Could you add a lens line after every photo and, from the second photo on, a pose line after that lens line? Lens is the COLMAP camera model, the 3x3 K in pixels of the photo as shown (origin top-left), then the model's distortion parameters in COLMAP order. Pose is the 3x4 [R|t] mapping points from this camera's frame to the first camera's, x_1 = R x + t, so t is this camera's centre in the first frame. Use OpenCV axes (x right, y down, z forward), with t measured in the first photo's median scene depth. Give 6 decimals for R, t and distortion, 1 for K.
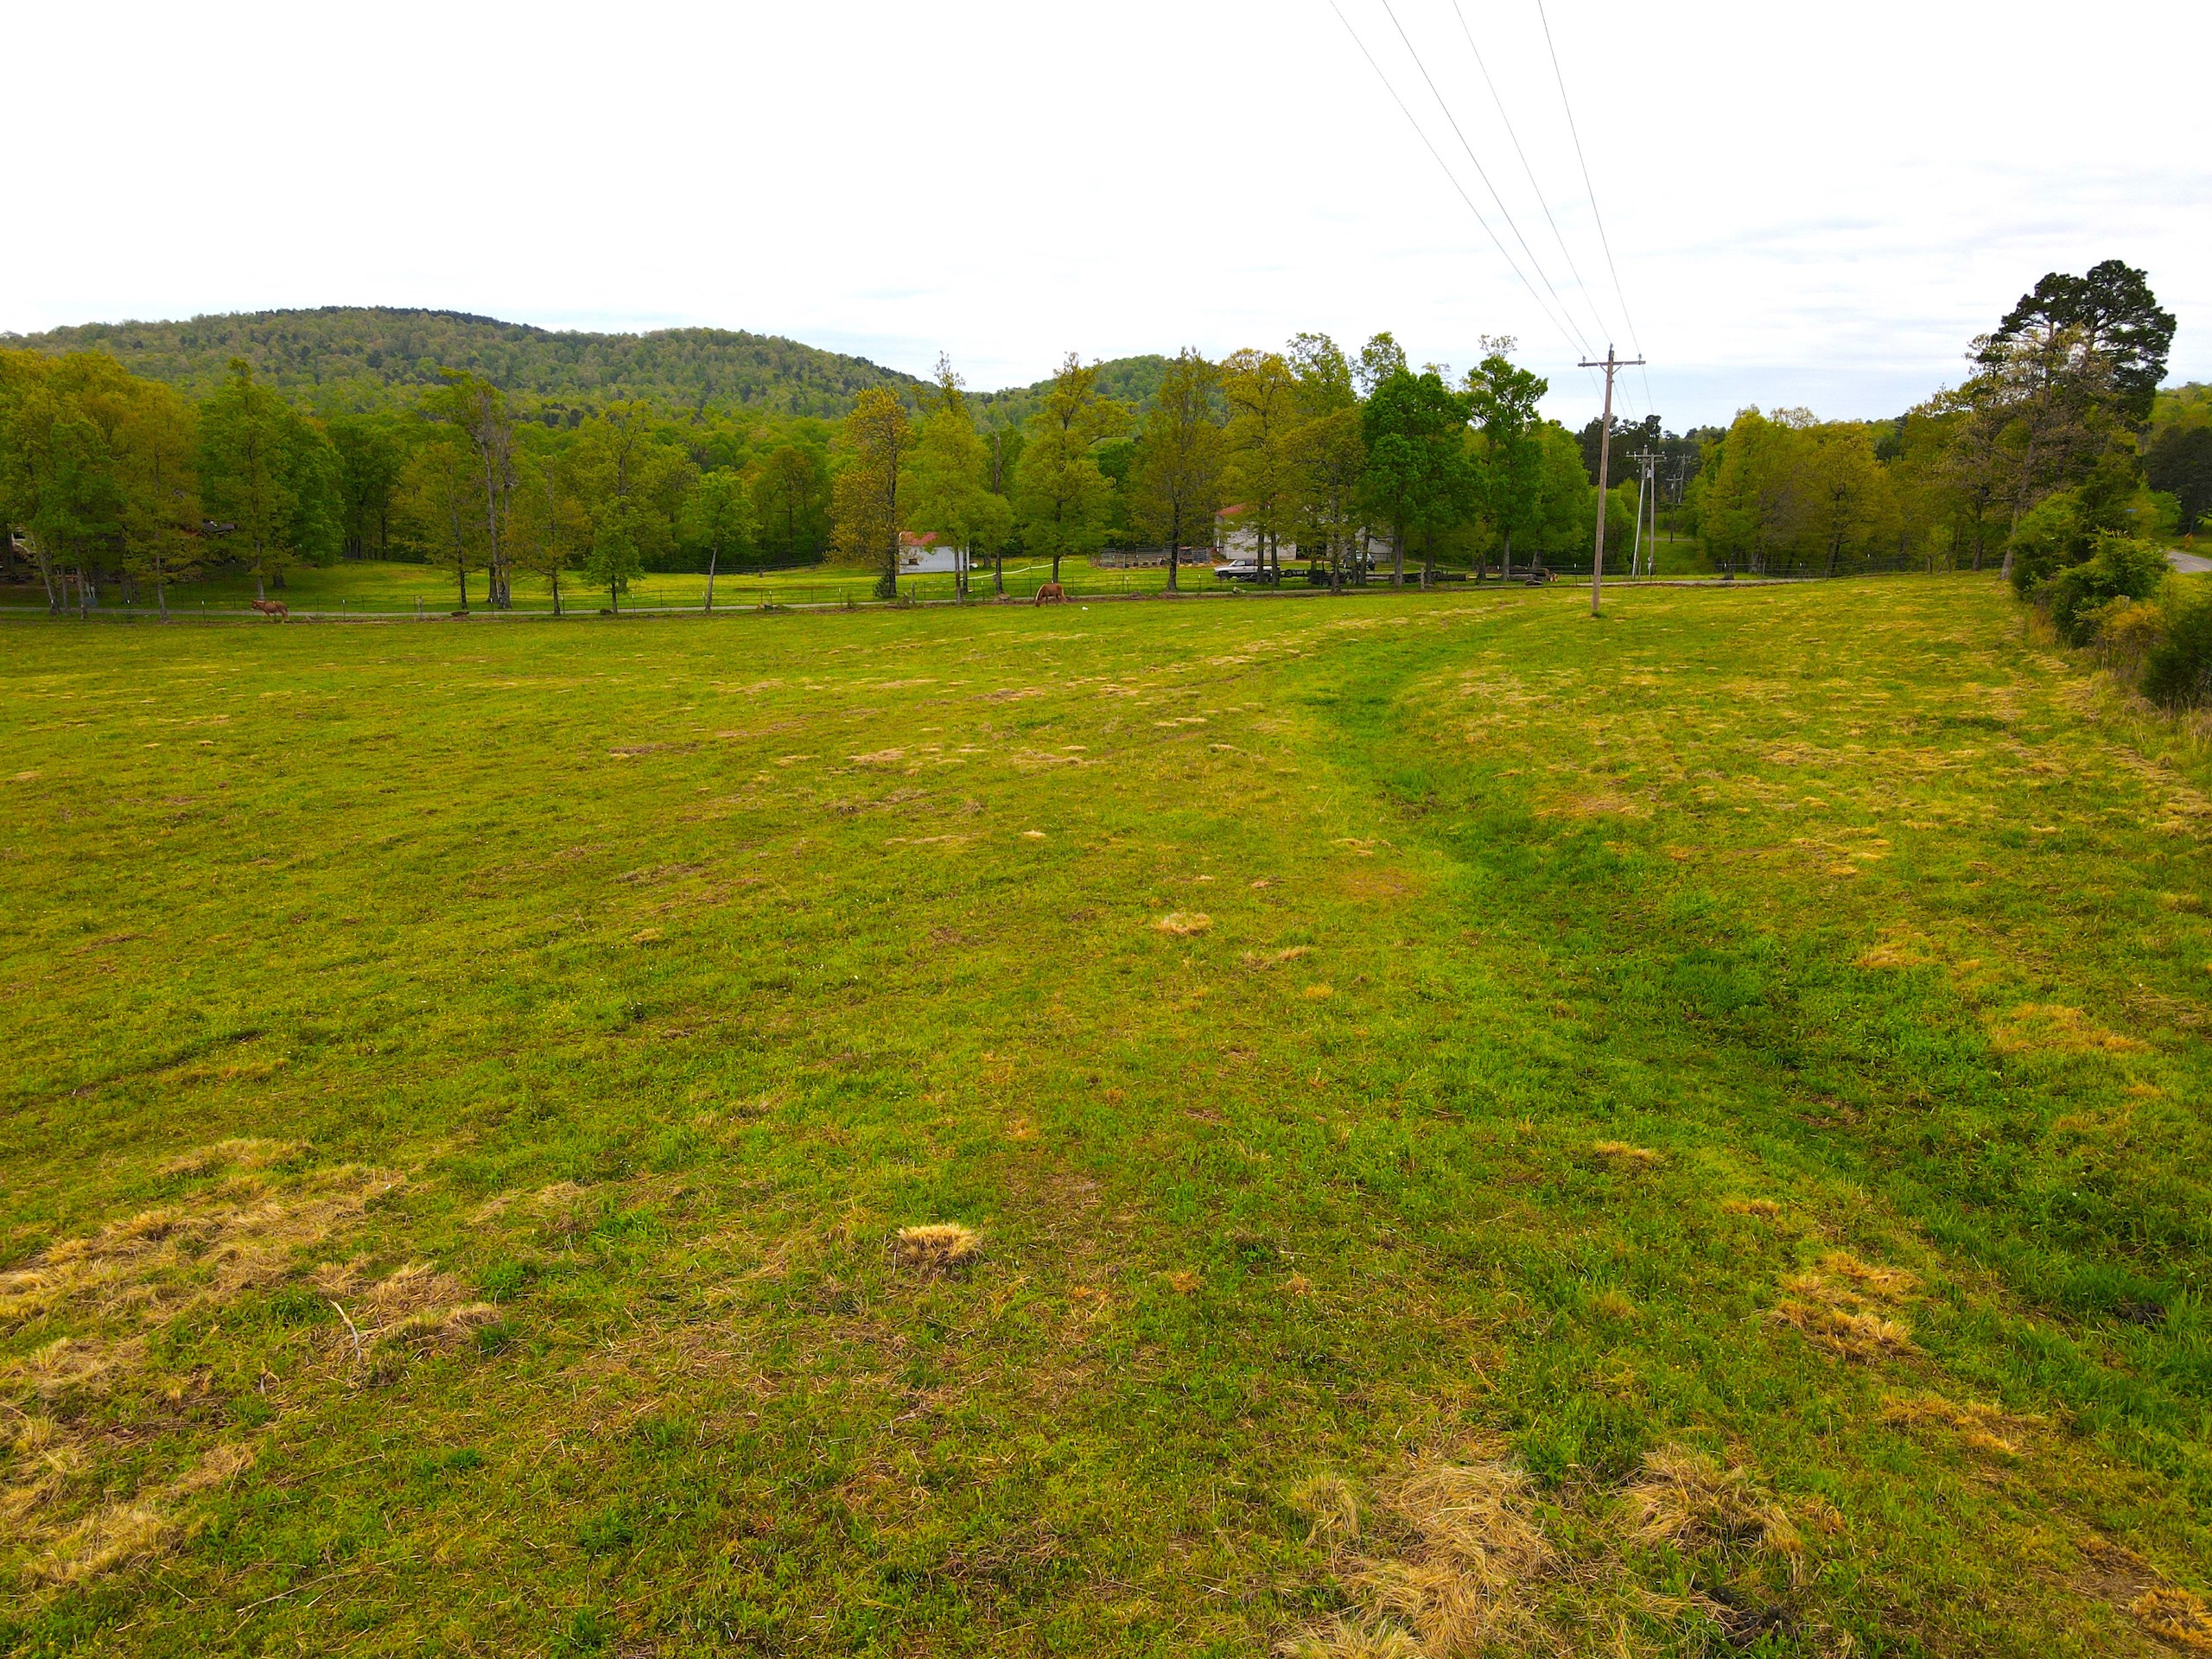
lens RADIAL K [[1625.7, 0, 1106.0], [0, 1625.7, 829.5], [0, 0, 1]] dist [0.021435, -0.001904]
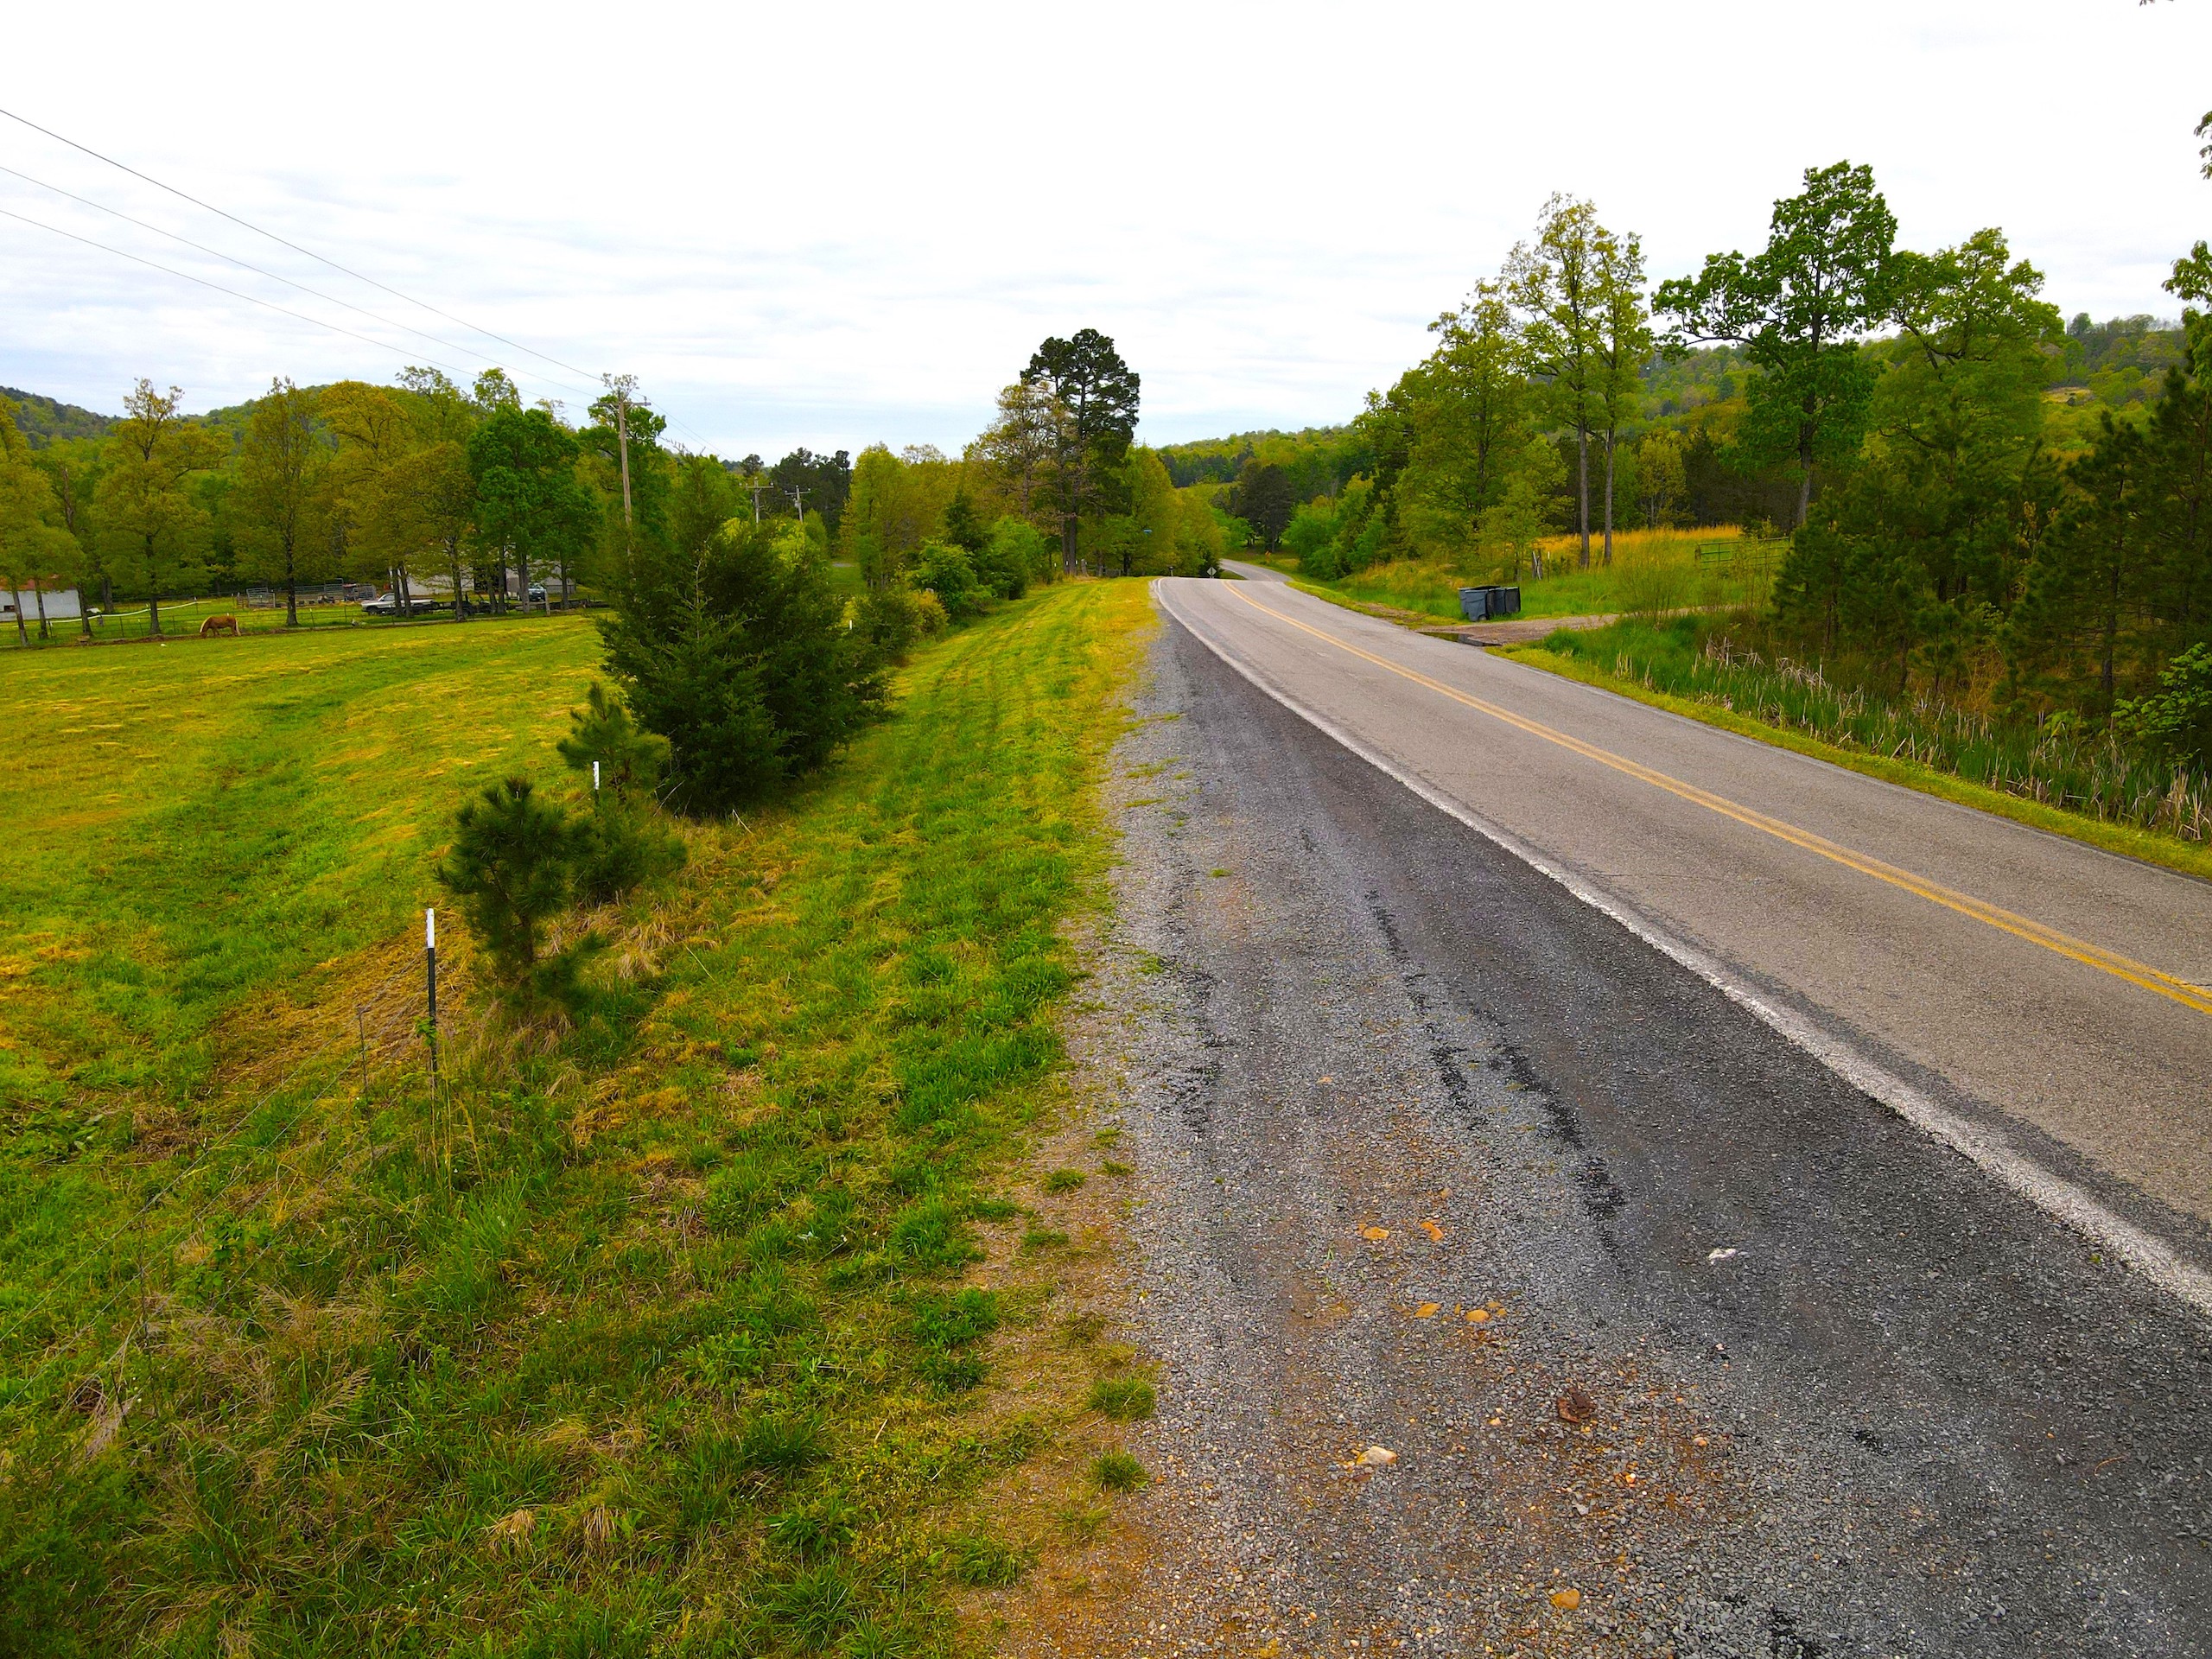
lens RADIAL K [[1627.1, 0, 1104.1], [0, 1627.1, 836.9], [0, 0, 1]] dist [-0.008271, 0.040376]
pose [[0.905114, -0.094572, 0.414517, 0.066907], [0.100860, 0.994878, 0.006750, 0.022258], [-0.413032, 0.035699, 0.910016, -0.087616]]
